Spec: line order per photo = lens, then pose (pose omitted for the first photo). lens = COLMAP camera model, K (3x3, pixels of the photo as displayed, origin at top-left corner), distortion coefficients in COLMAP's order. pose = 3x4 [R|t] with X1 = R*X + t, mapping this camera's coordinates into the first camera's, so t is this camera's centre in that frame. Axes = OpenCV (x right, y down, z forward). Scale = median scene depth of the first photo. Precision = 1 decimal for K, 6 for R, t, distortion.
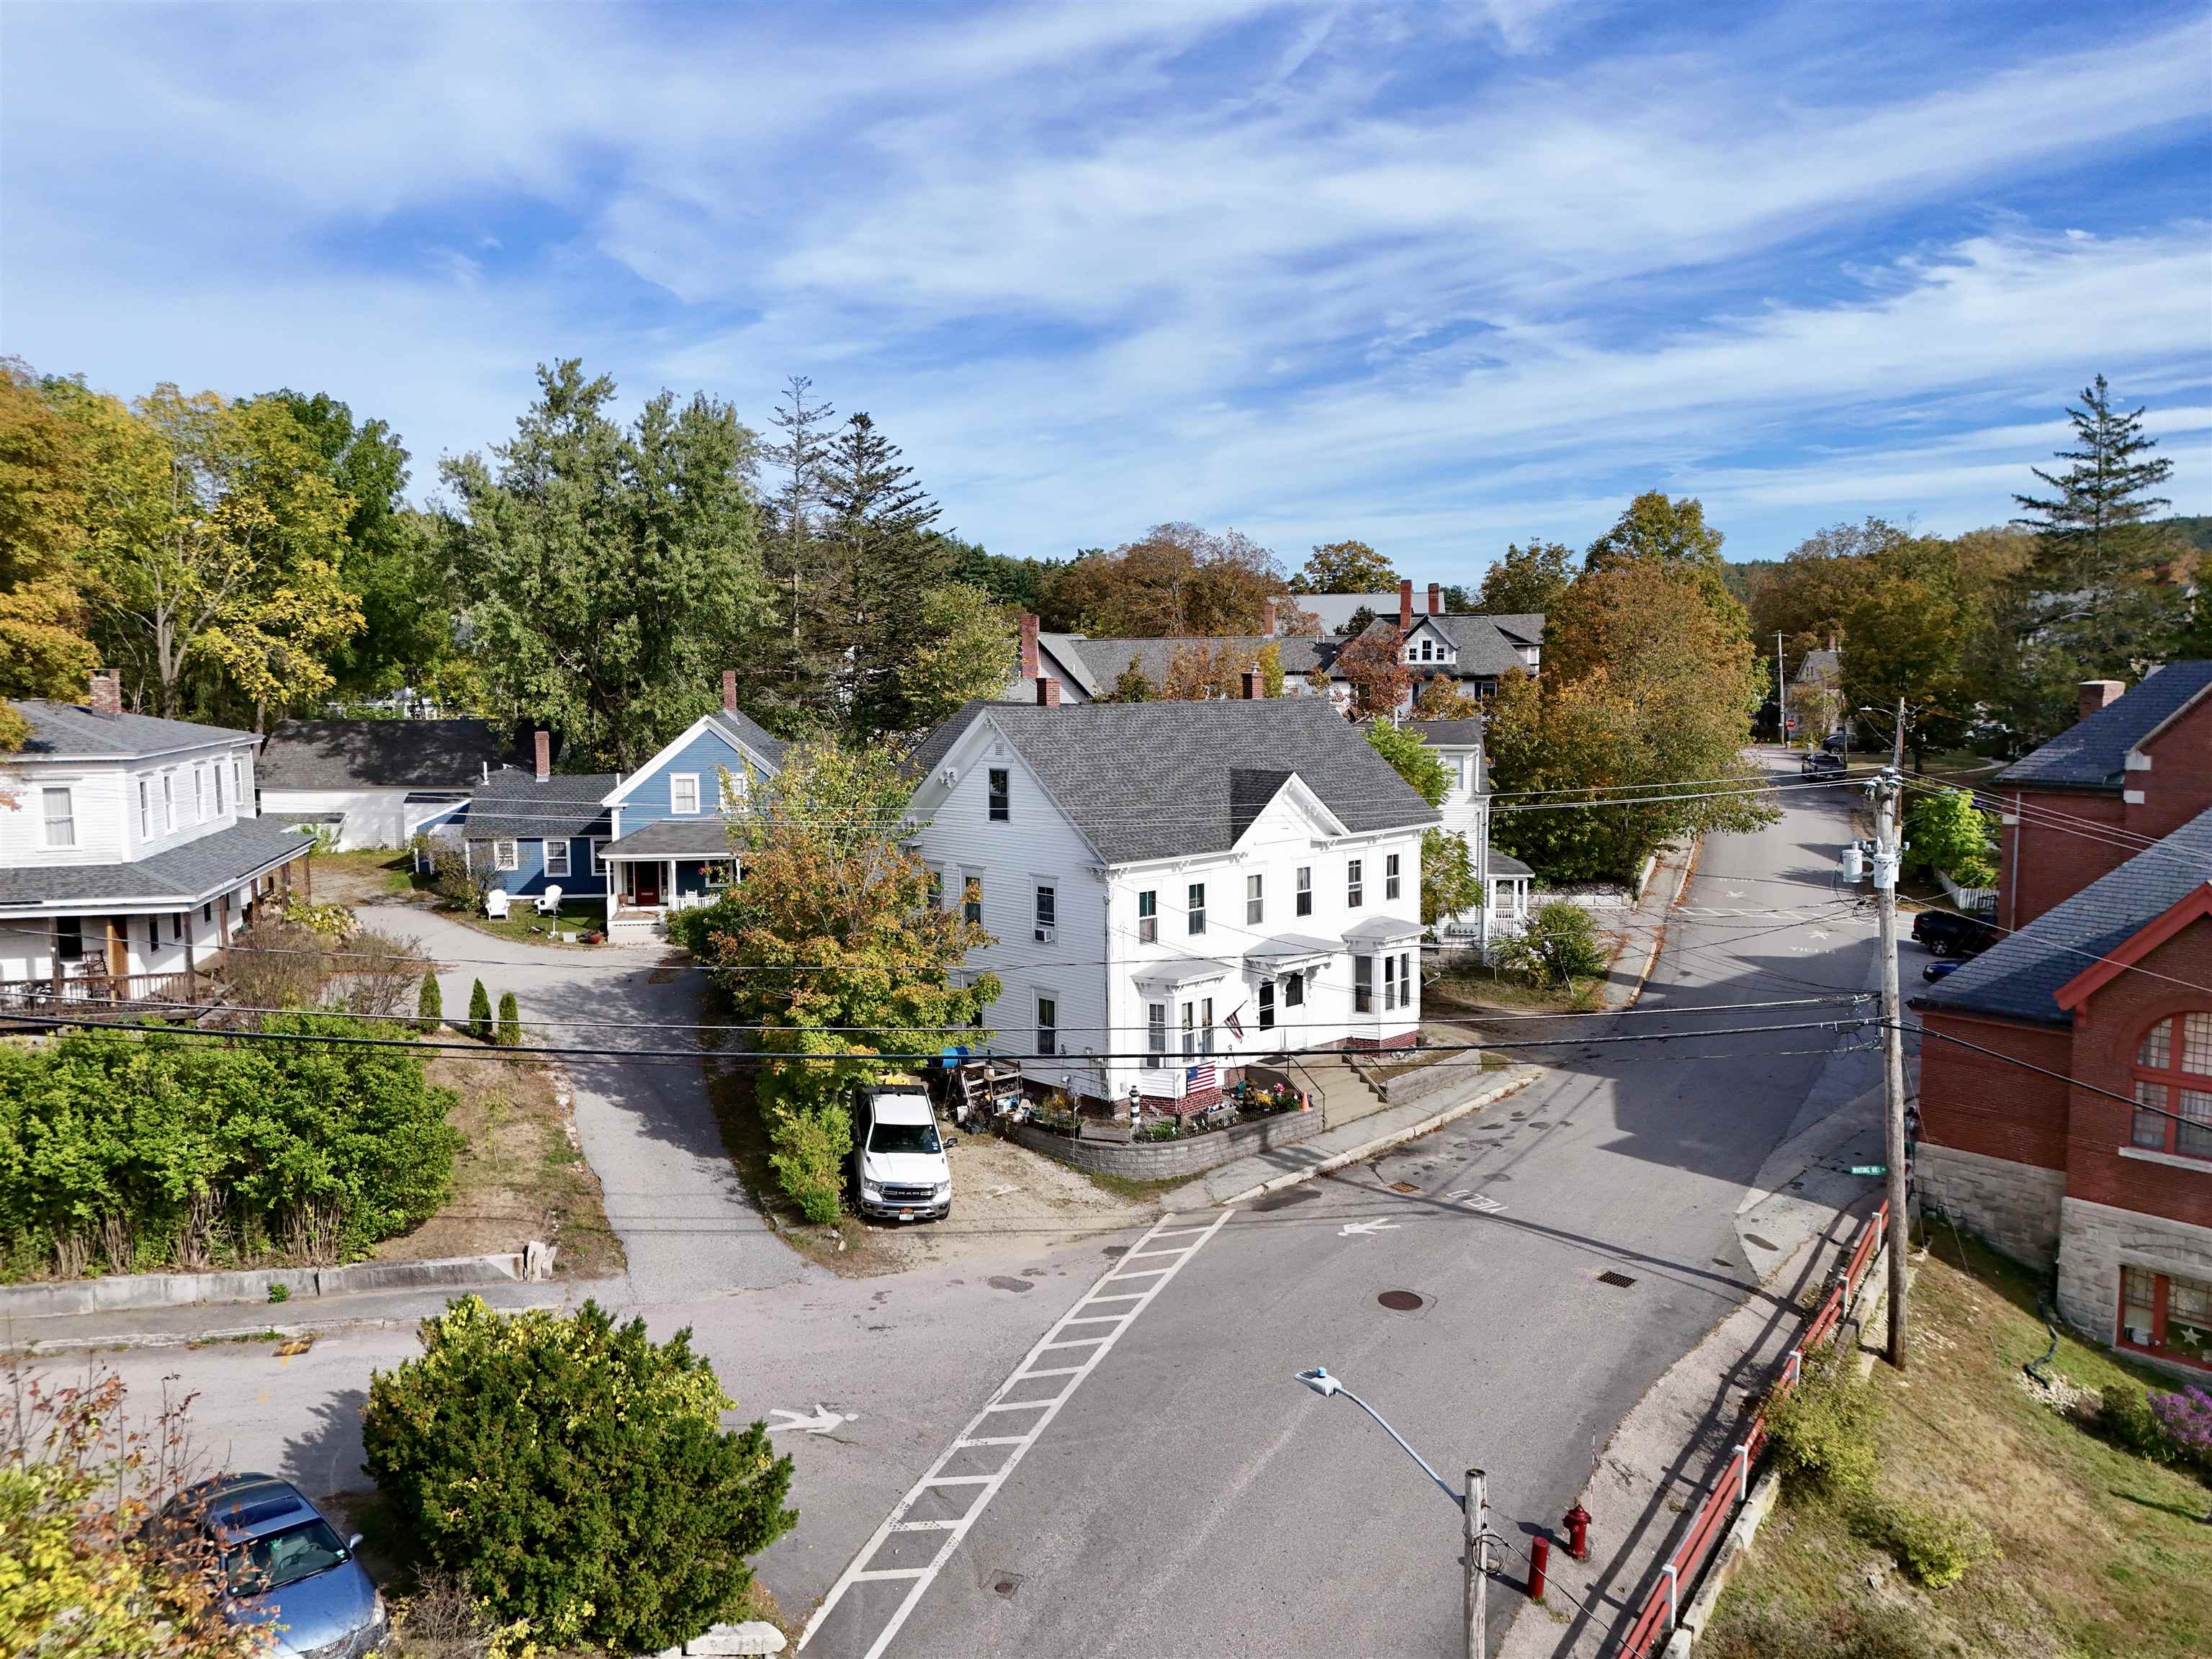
lens RADIAL K [[1633.9, 0, 1111.5], [0, 1633.9, 838.4], [0, 0, 1]] dist [0.079059, -0.086249]
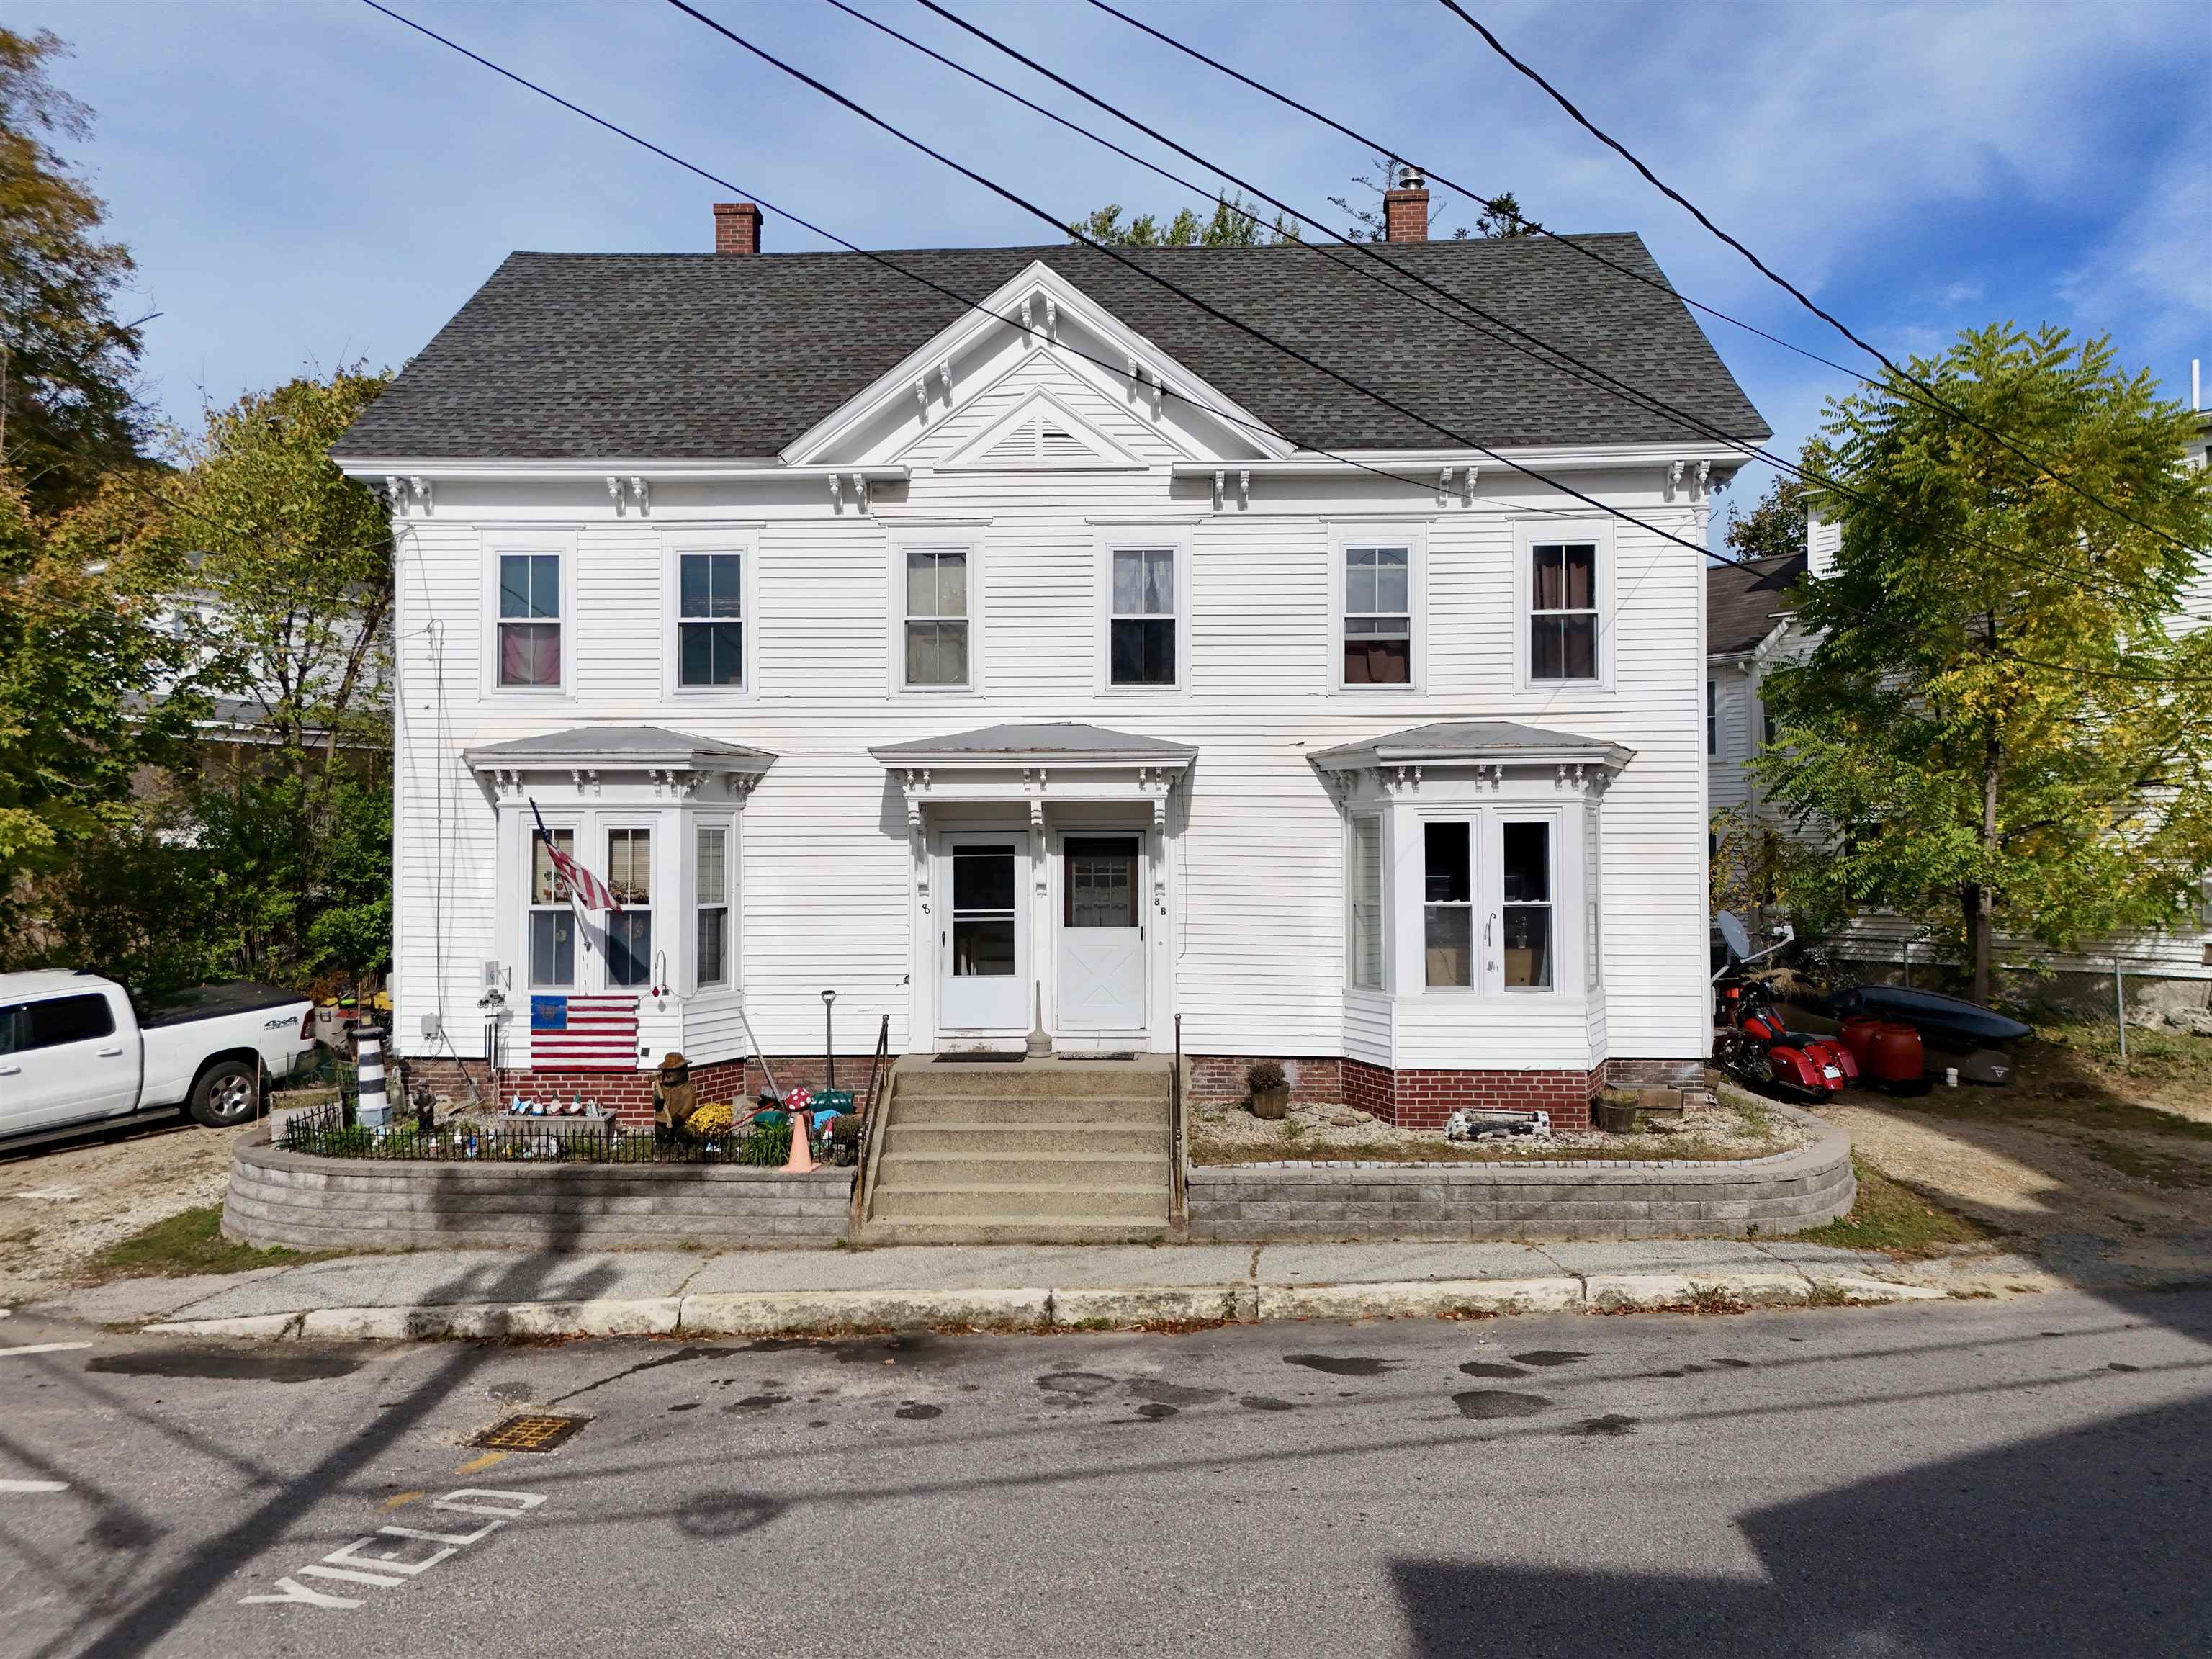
lens RADIAL K [[1633.9, 0, 1113.9], [0, 1633.9, 828.6], [0, 0, 1]] dist [0.079059, -0.086249]
pose [[0.677415, -0.003924, -0.735590, 0.402479], [-0.077270, 0.994074, -0.076462, 0.114056], [0.731531, 0.108636, 0.673097, 0.796753]]
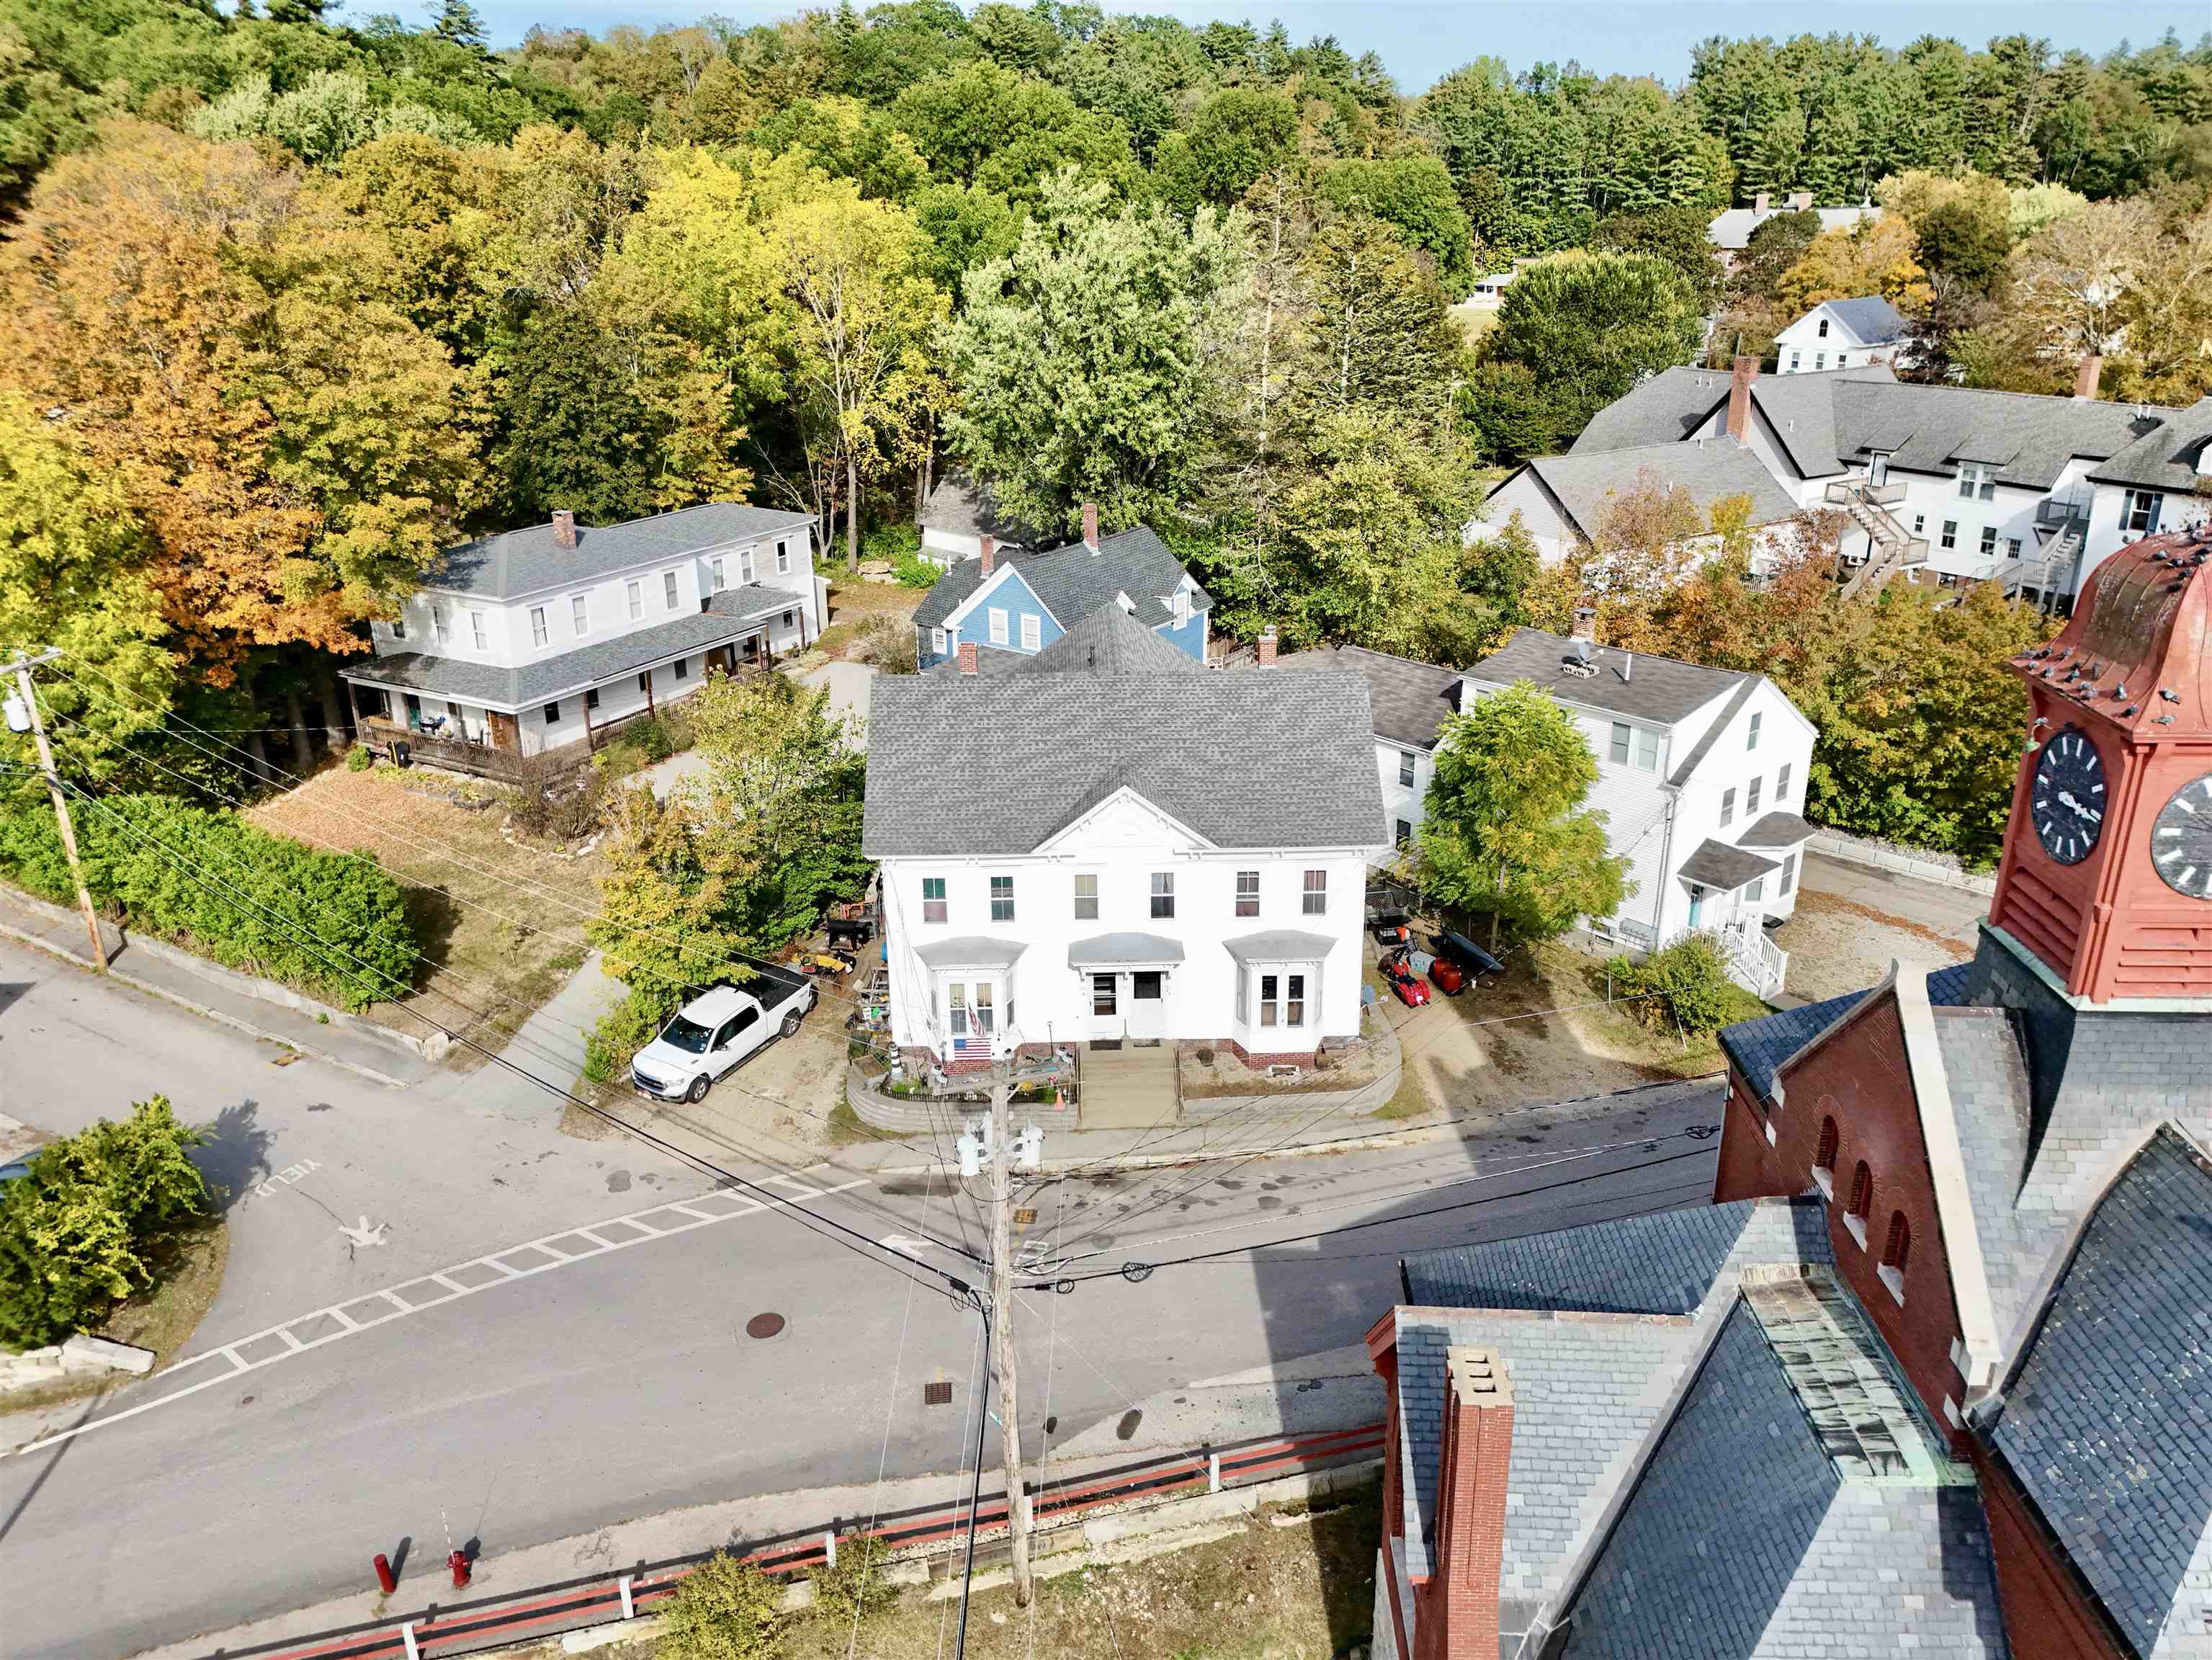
lens RADIAL K [[1634.1, 0, 1106.5], [0, 1634.1, 819.5], [0, 0, 1]] dist [0.079059, -0.086249]
pose [[0.724679, 0.242054, -0.645175, 0.761279], [-0.066399, 0.956447, 0.284255, -0.307065], [0.685880, -0.163155, 0.709189, 0.296907]]
